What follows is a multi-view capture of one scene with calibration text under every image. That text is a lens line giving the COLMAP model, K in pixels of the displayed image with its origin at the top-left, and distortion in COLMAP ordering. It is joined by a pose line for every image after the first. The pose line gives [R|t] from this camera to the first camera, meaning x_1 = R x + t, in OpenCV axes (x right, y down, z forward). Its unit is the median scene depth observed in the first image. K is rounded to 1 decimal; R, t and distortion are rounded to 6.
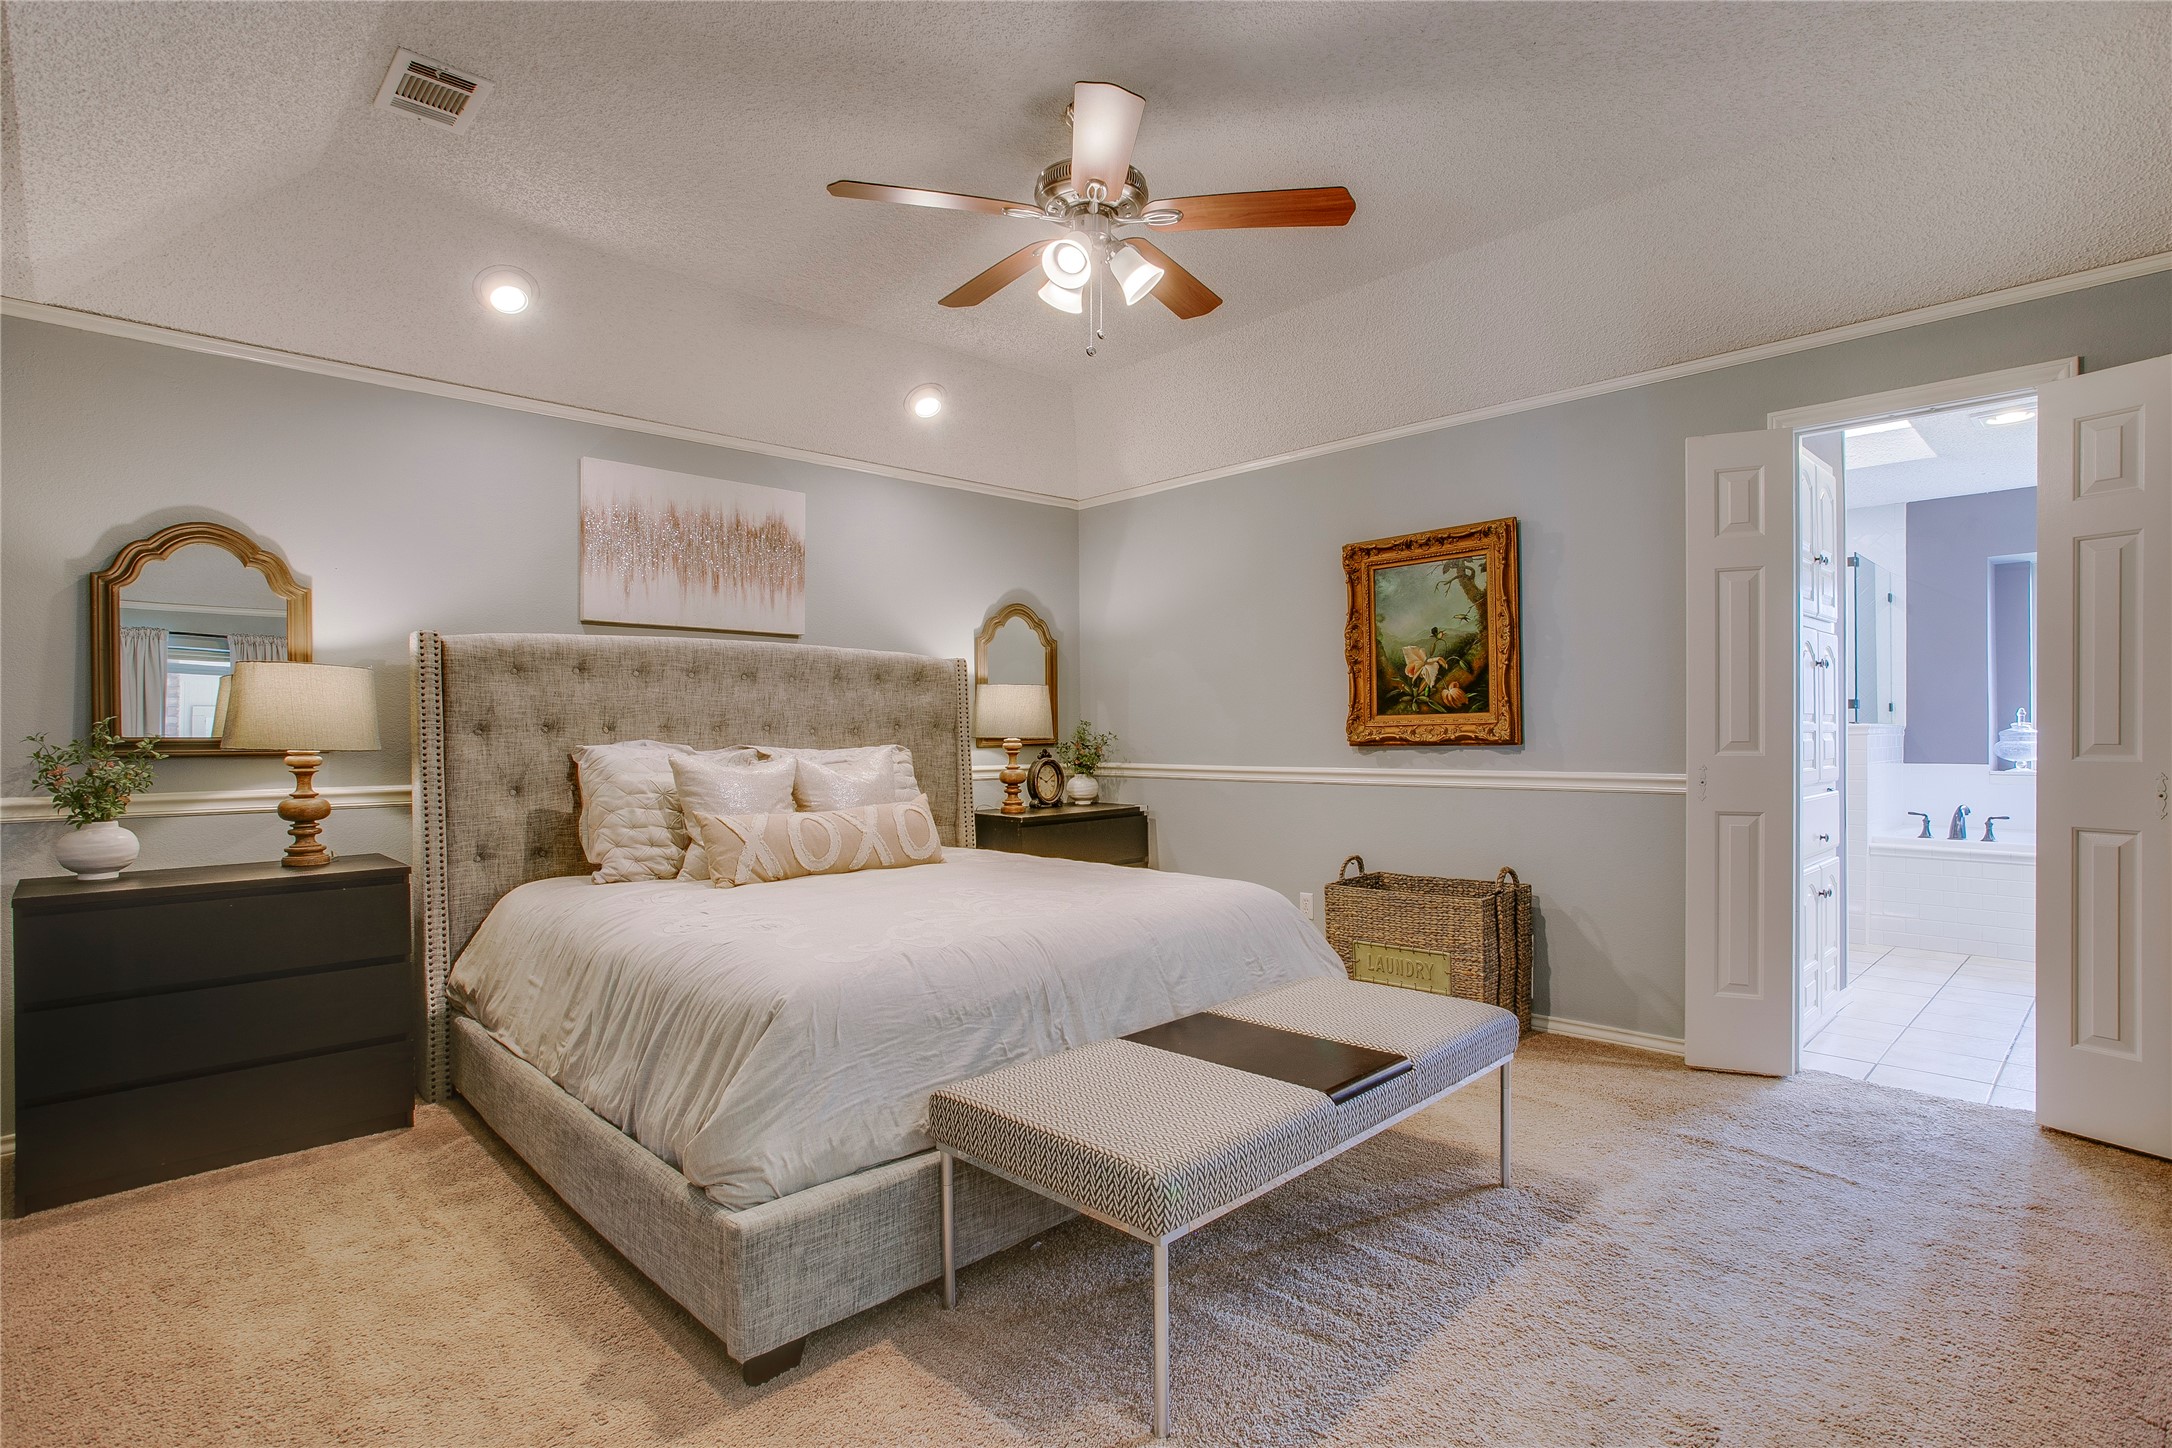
lens RADIAL K [[1057.9, 0, 1082.1], [0, 1057.9, 736.3], [0, 0, 1]] dist [-0.022867, -0.000594]
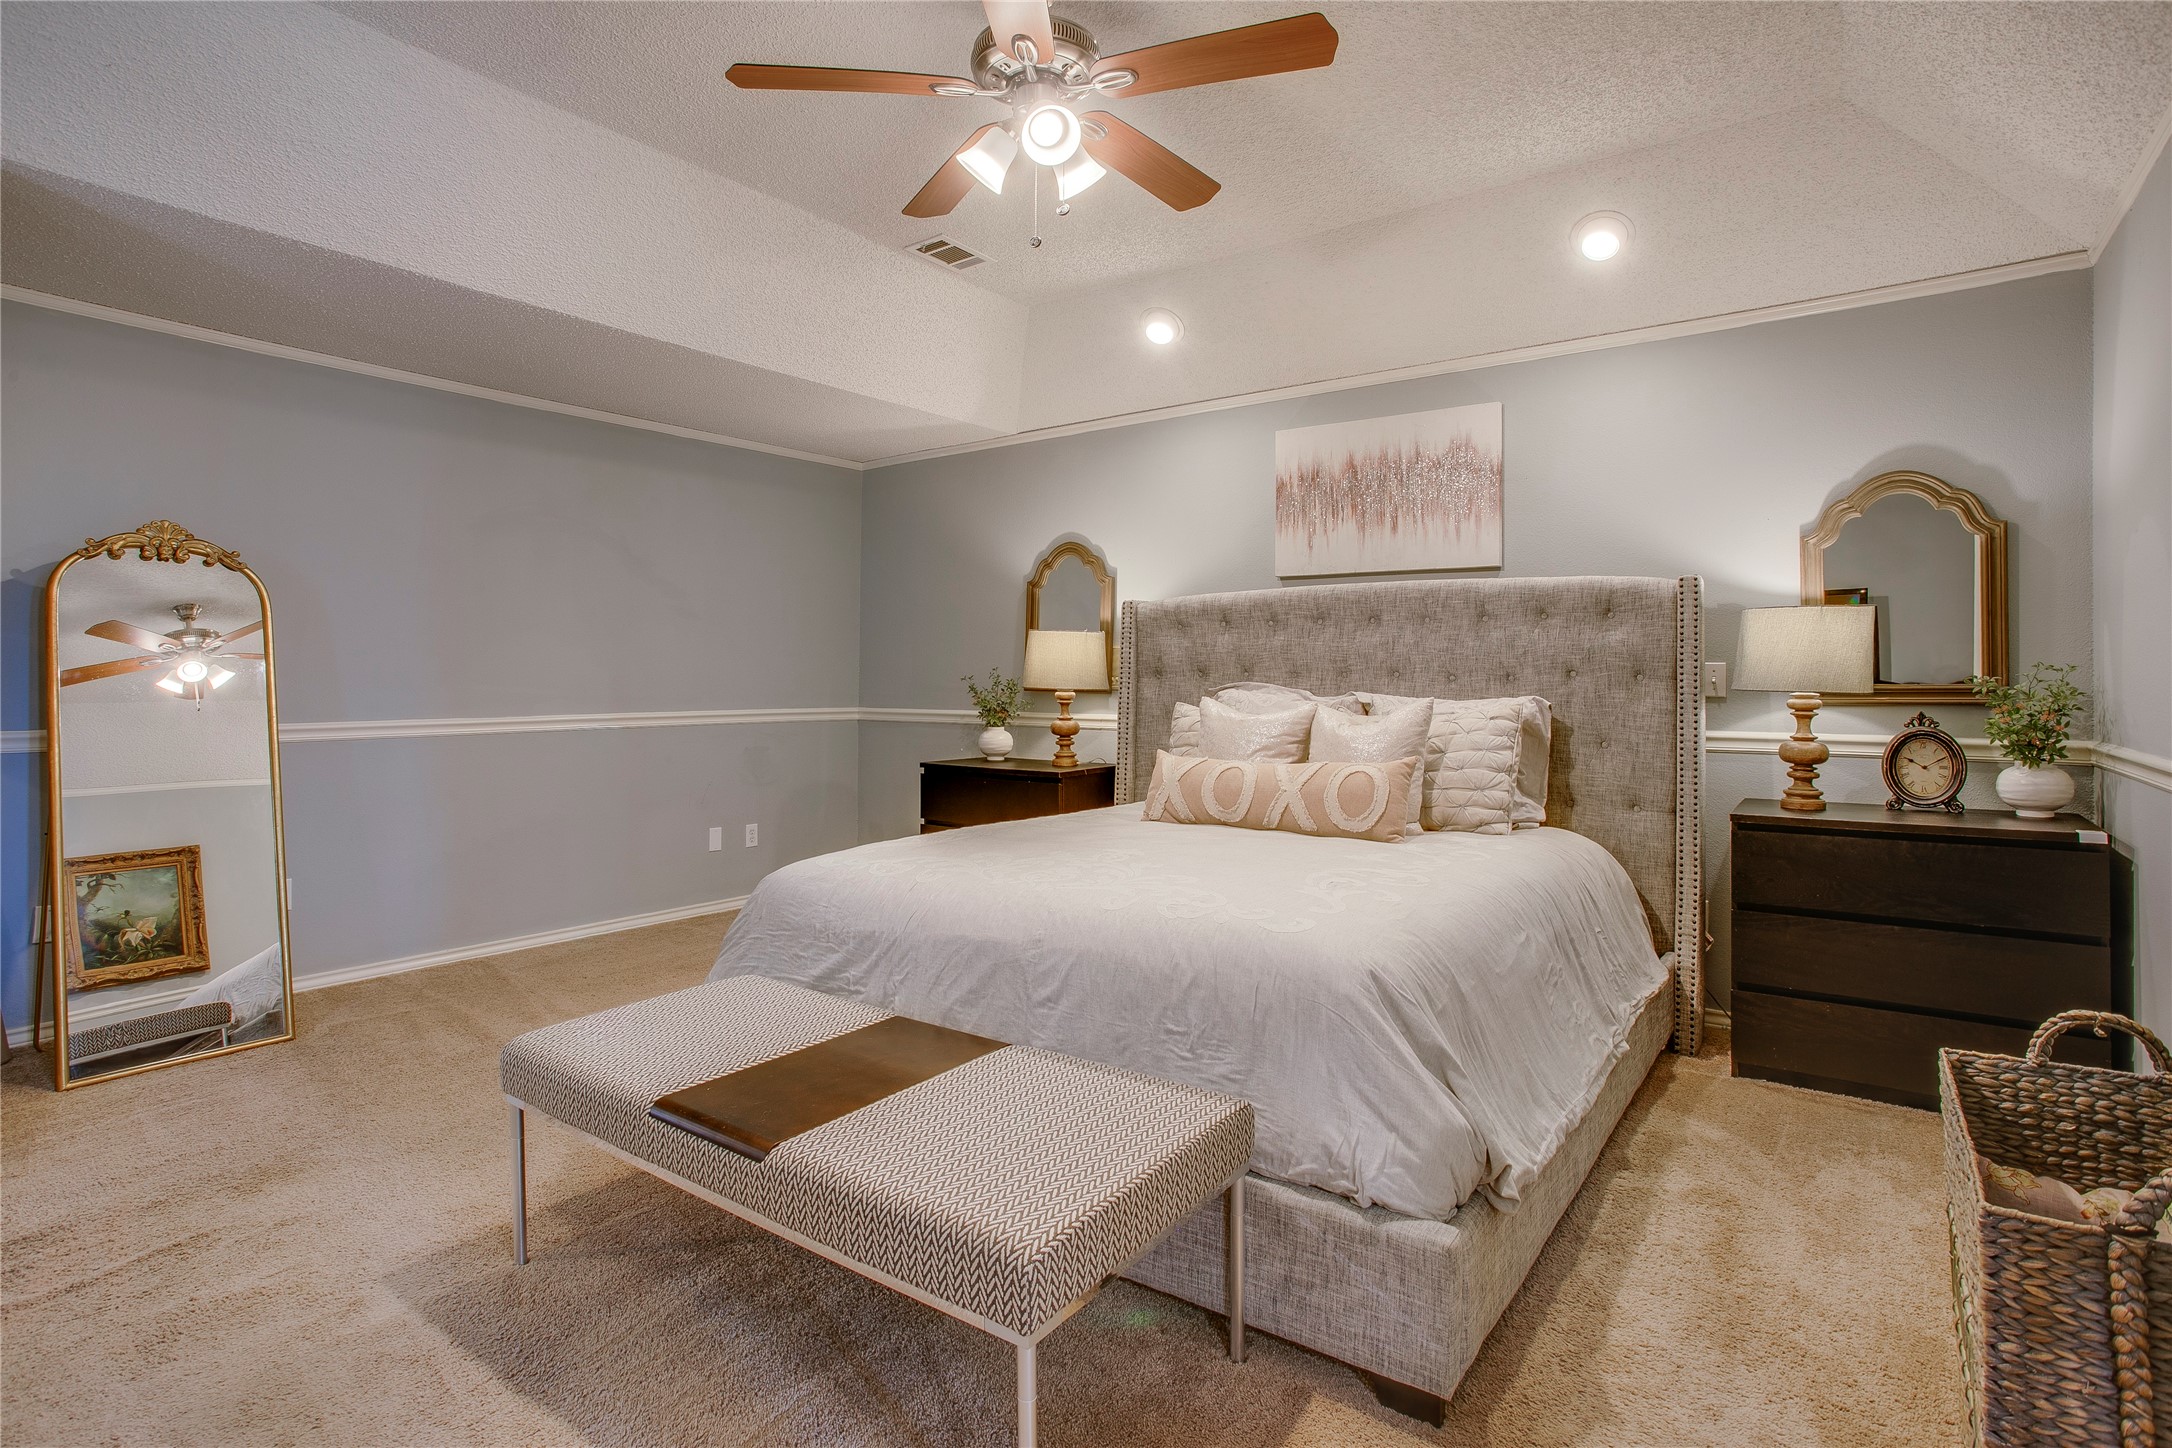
lens RADIAL K [[1057.9, 0, 1144.1], [0, 1057.9, 675.2], [0, 0, 1]] dist [-0.022867, -0.000594]
pose [[0.216317, 0.002900, -0.976319, 0.566899], [-0.010888, 0.999941, 0.000558, -0.005058], [0.976262, 0.010509, 0.216336, 0.594212]]
